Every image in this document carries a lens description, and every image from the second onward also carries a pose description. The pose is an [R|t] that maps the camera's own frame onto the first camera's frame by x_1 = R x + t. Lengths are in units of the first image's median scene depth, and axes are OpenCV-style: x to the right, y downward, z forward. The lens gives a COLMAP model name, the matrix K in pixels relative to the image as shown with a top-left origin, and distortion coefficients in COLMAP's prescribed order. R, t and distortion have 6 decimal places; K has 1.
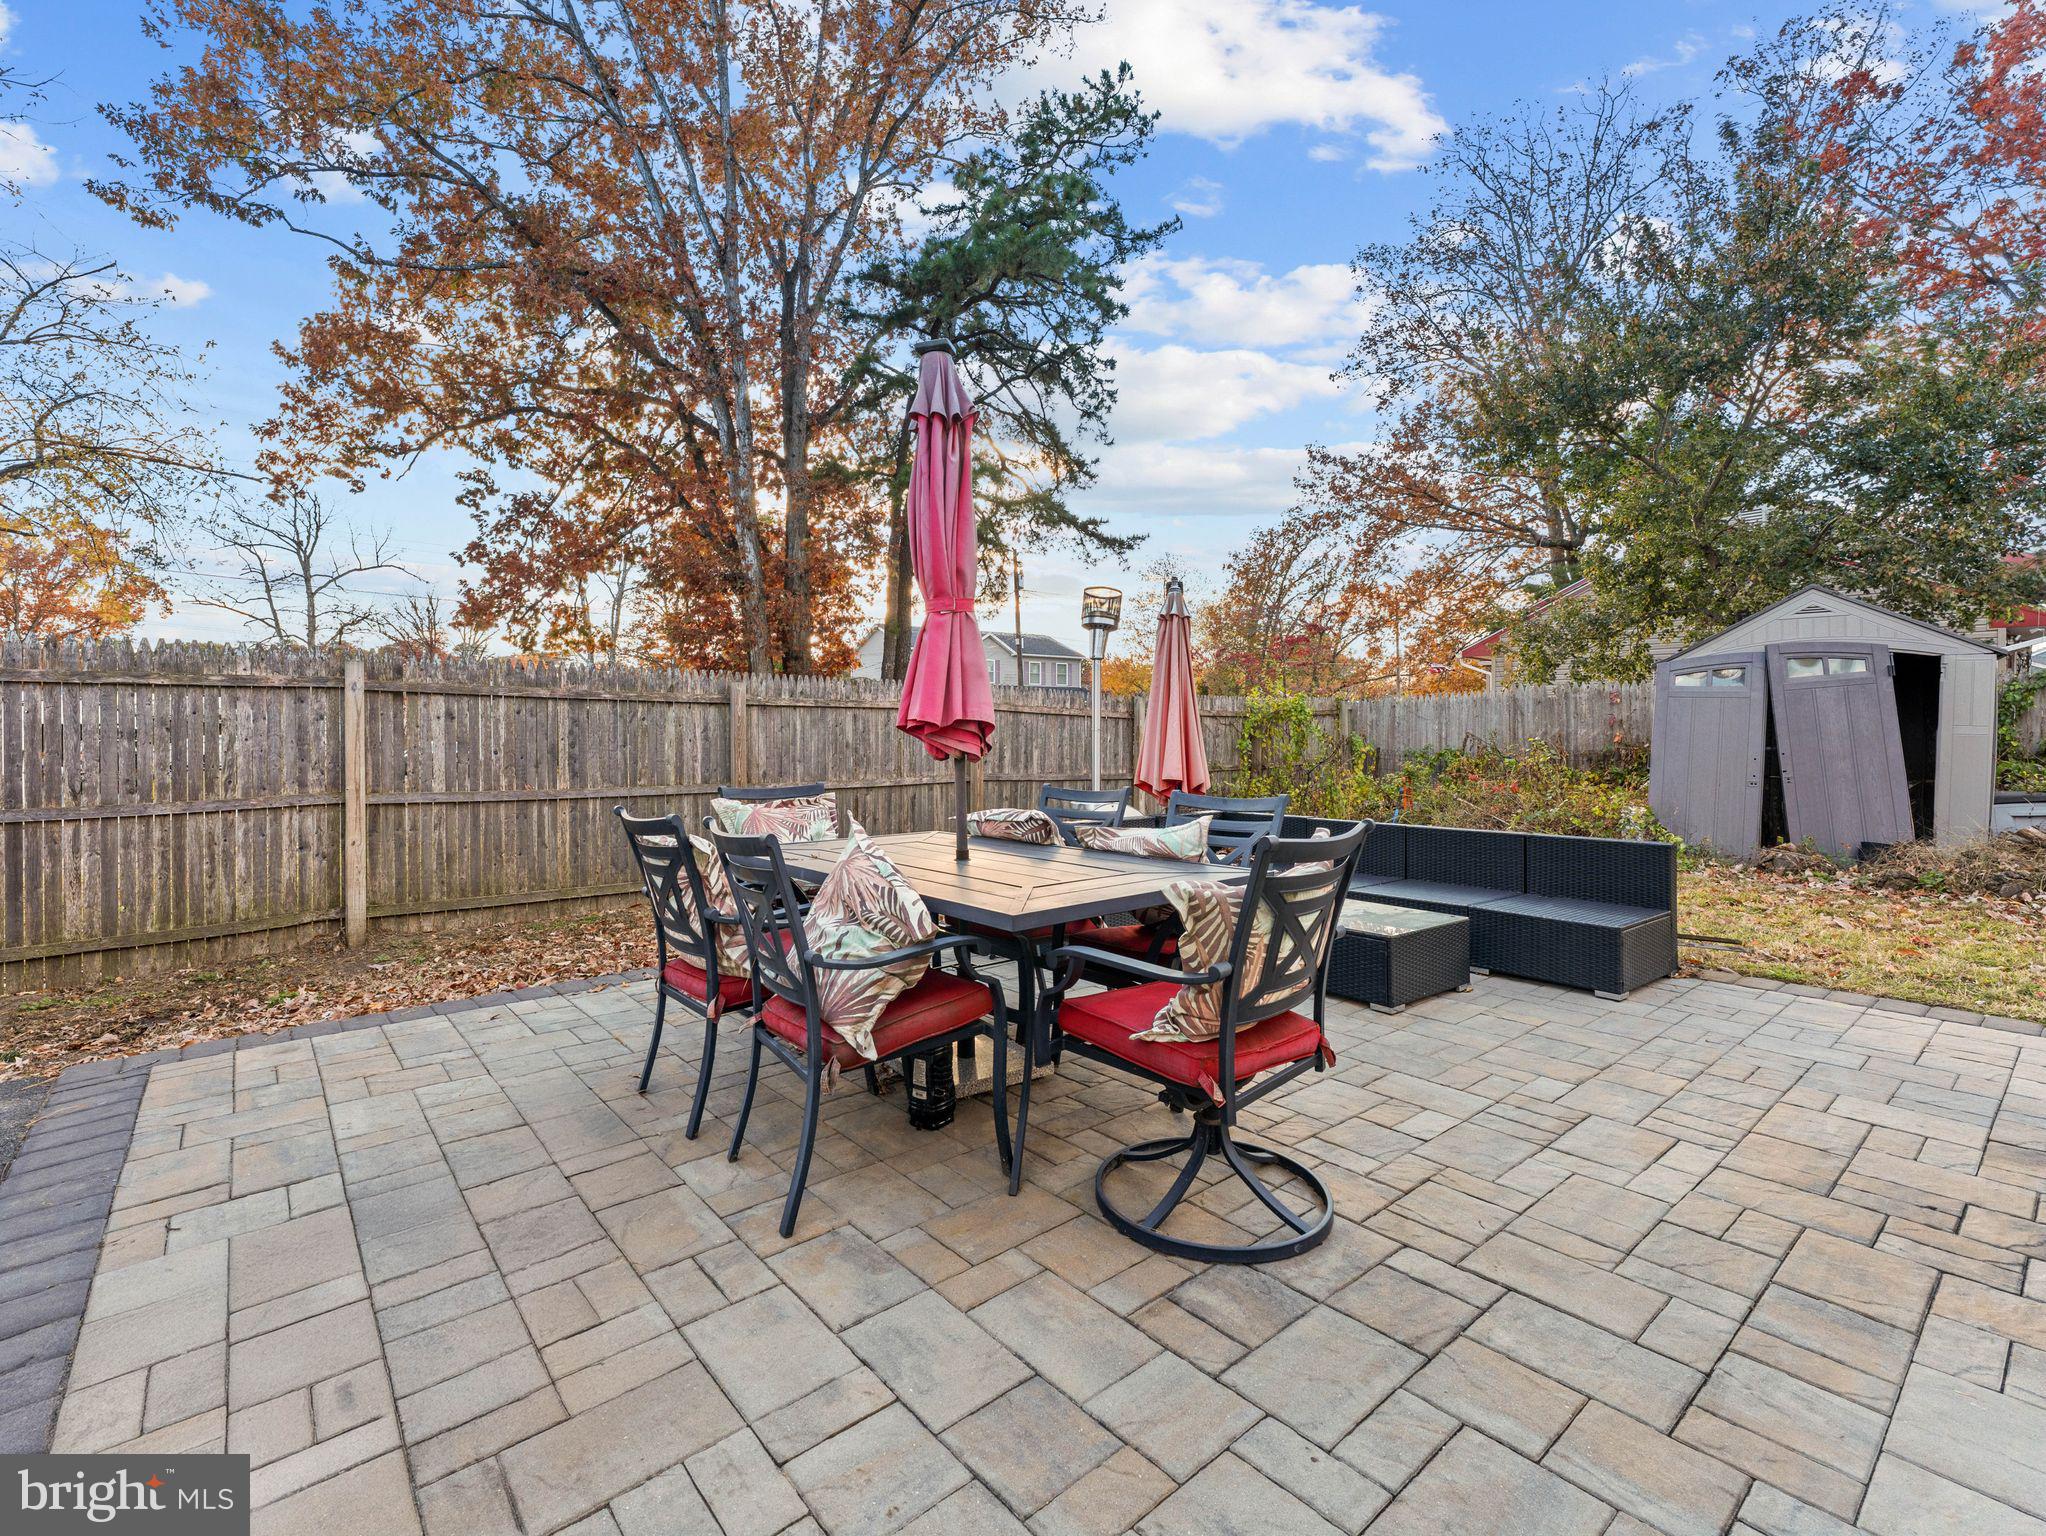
lens RADIAL K [[926.8, 0, 1013.3], [0, 926.8, 756.4], [0, 0, 1]] dist [-0.014575, -0.000547]
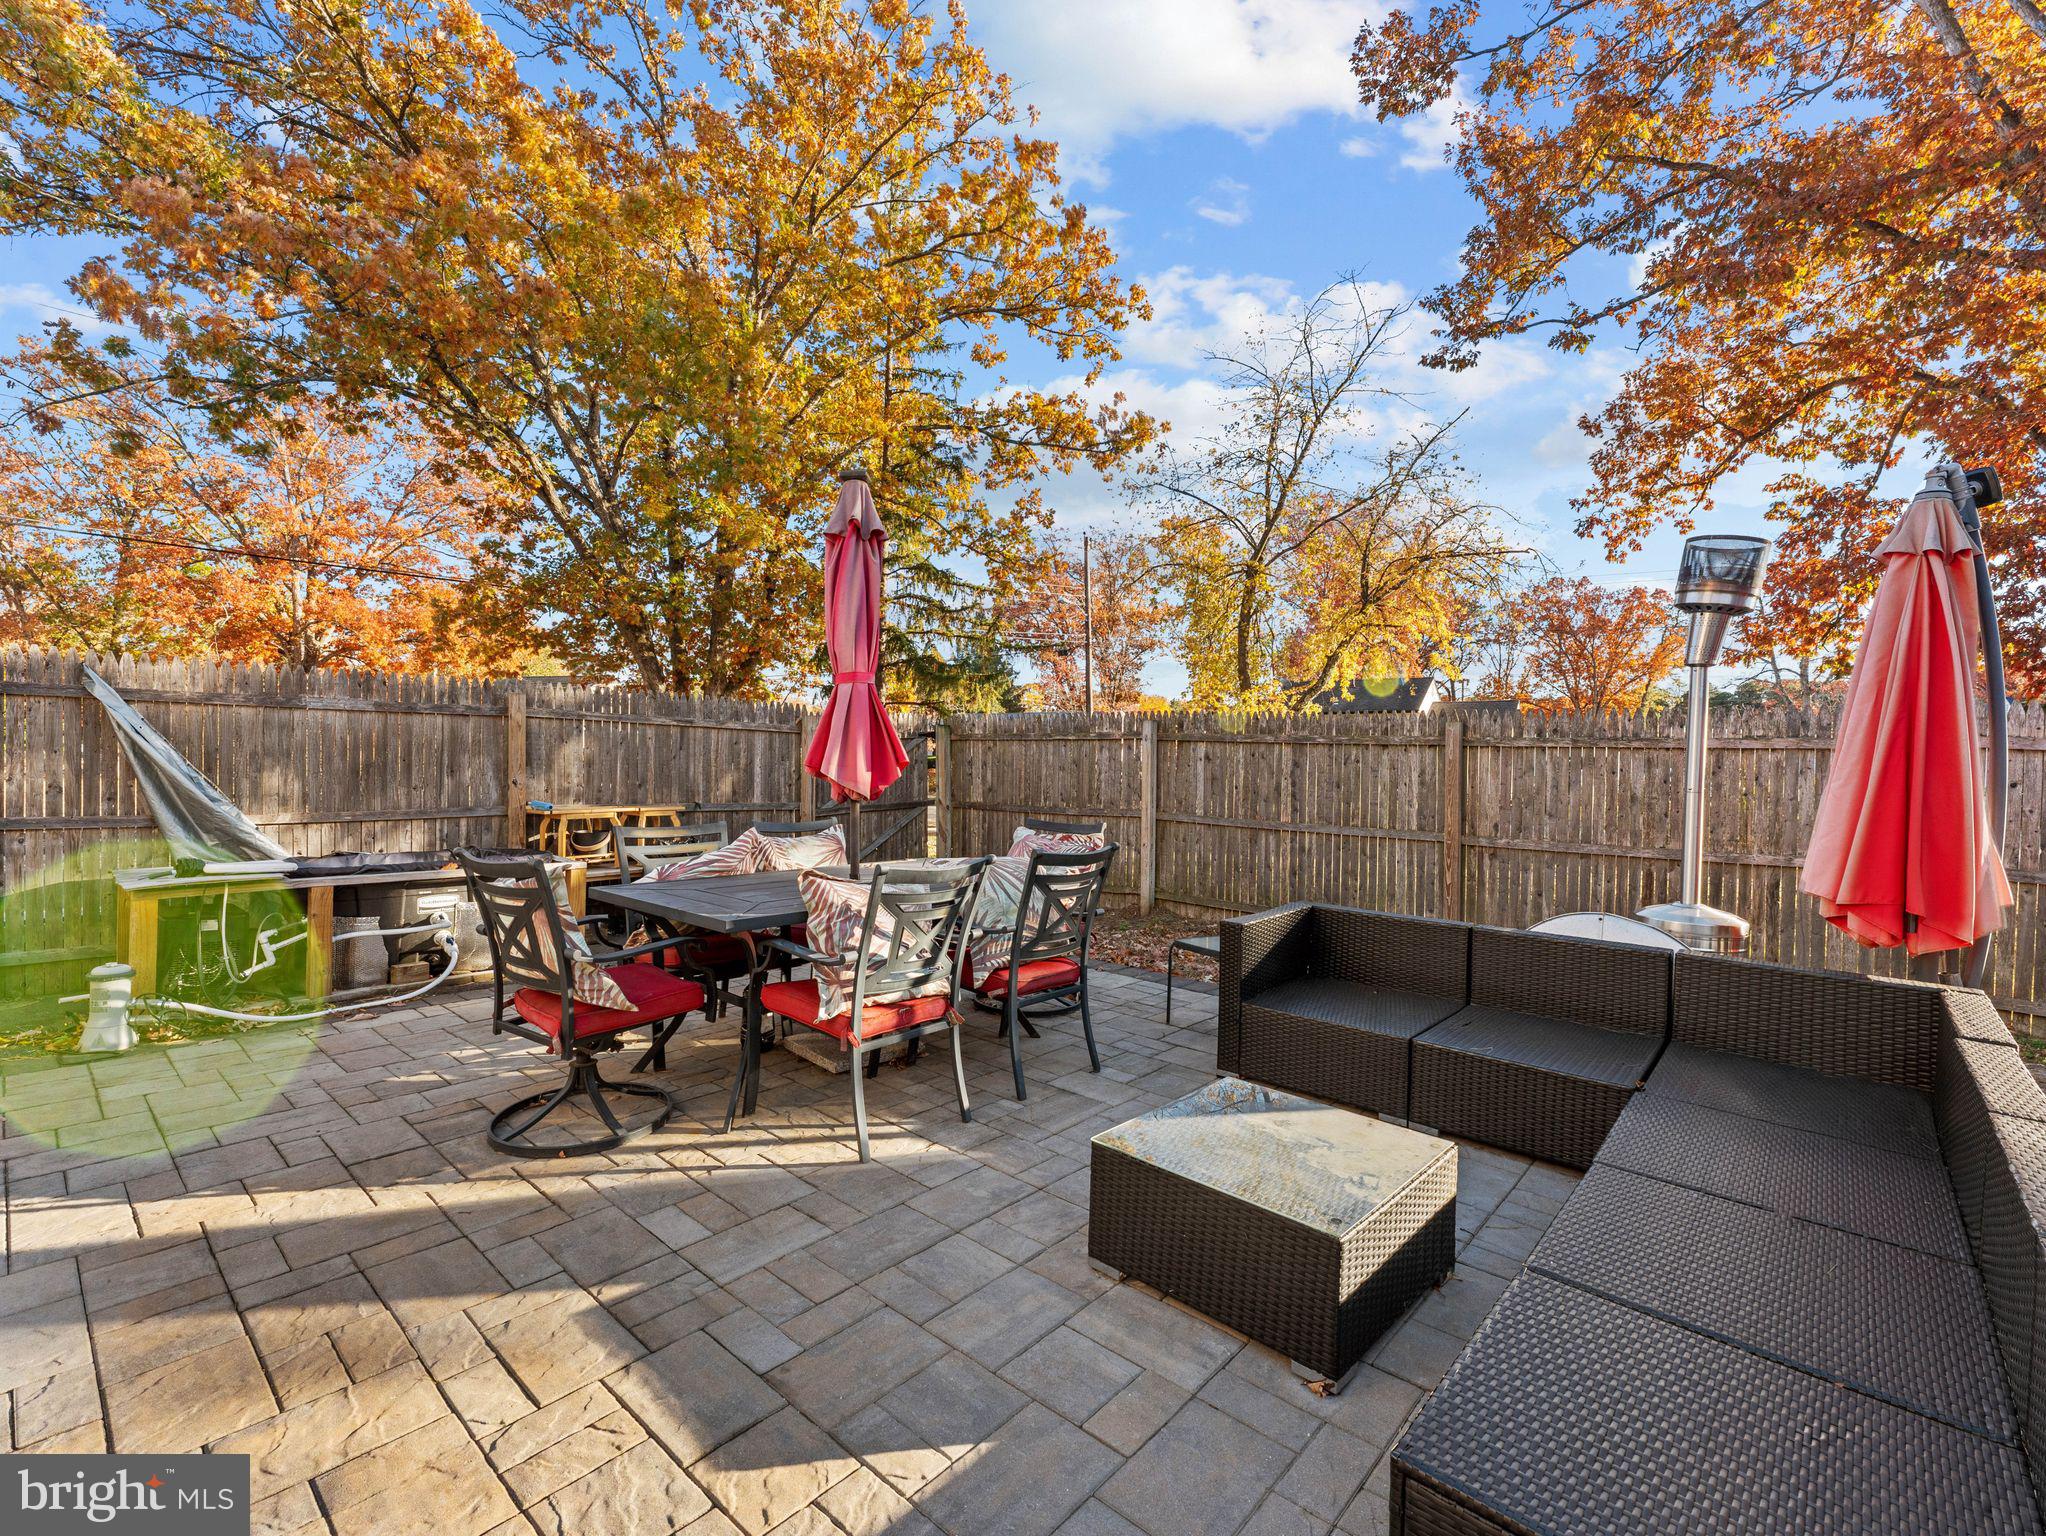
lens RADIAL K [[926.8, 0, 1013.3], [0, 926.8, 756.4], [0, 0, 1]] dist [-0.014575, -0.000547]
pose [[0.150049, 0.004606, -0.988668, 0.598180], [-0.041769, 0.999126, -0.001684, -0.030898], [0.987796, 0.041548, 0.150110, 0.505613]]
